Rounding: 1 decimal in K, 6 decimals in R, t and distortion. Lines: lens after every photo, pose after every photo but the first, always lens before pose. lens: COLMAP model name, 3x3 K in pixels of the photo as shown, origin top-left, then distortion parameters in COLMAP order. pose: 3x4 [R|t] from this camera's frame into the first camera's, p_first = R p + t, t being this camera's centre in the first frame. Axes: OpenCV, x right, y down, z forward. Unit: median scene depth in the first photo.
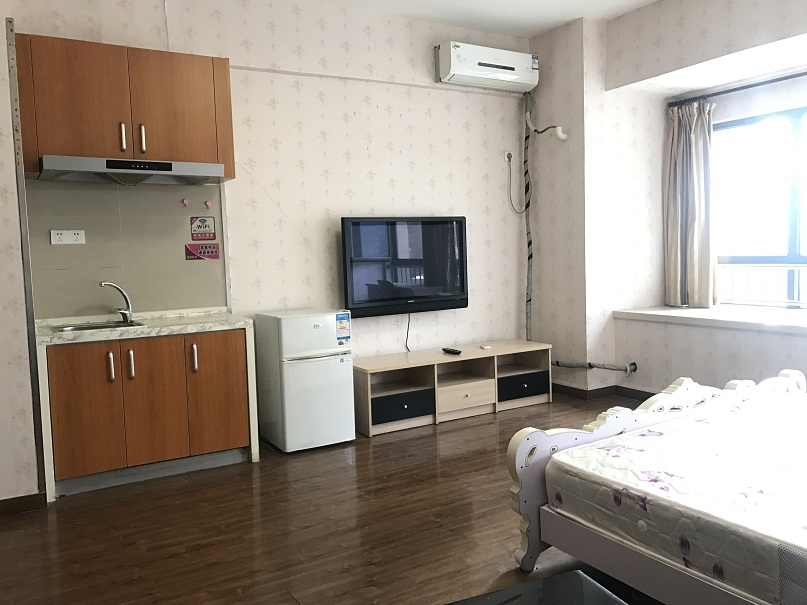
lens RADIAL K [[654.0, 0, 403.5], [0, 654.0, 302.5], [0, 0, 1]] dist [0.042618, -0.075591]
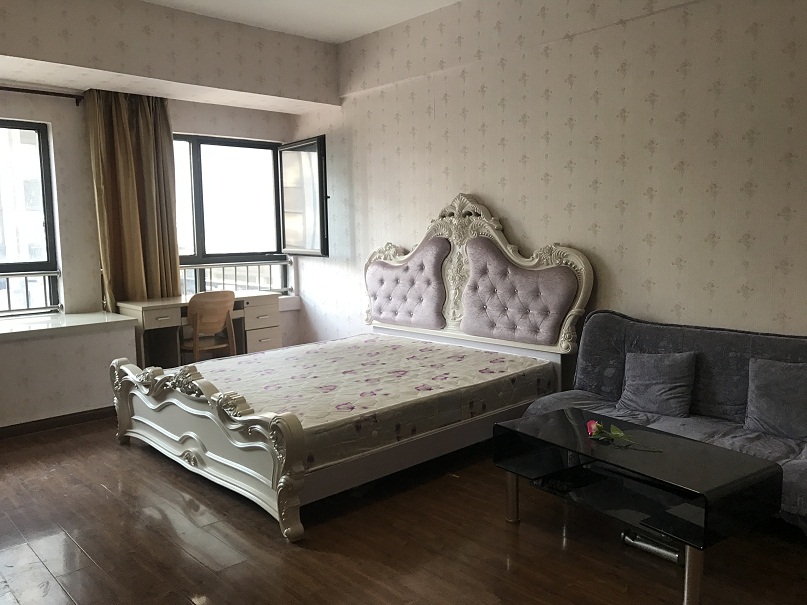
lens RADIAL K [[654.0, 0, 403.5], [0, 654.0, 302.5], [0, 0, 1]] dist [0.042618, -0.075591]
pose [[-0.198917, -0.072835, 0.977306, -0.454665], [0.105060, 0.989903, 0.095157, -0.038339], [-0.974369, 0.121604, -0.189257, 0.495900]]
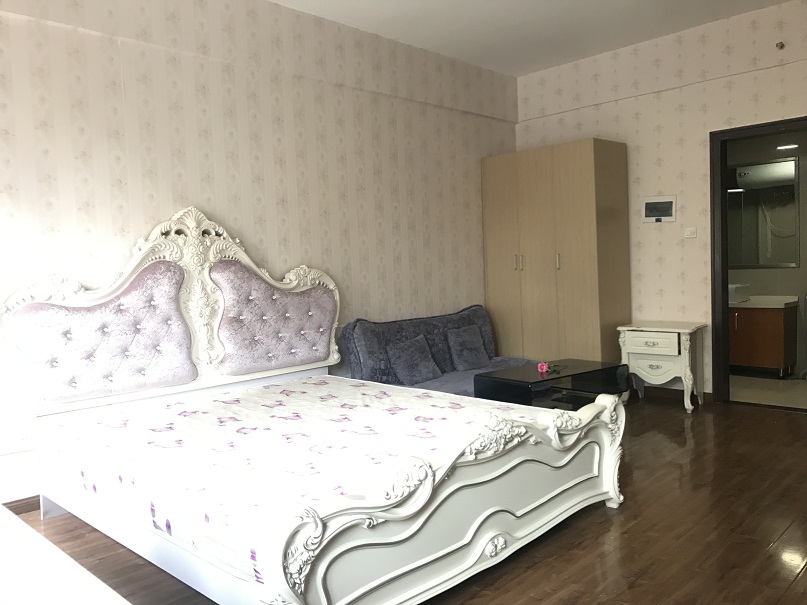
lens RADIAL K [[654.0, 0, 403.5], [0, 654.0, 302.5], [0, 0, 1]] dist [0.042618, -0.075591]
pose [[-0.964333, 0.081742, -0.251752, 0.426394], [0.046992, 0.988882, 0.141081, -0.081852], [0.260486, 0.124218, -0.957453, 1.023345]]
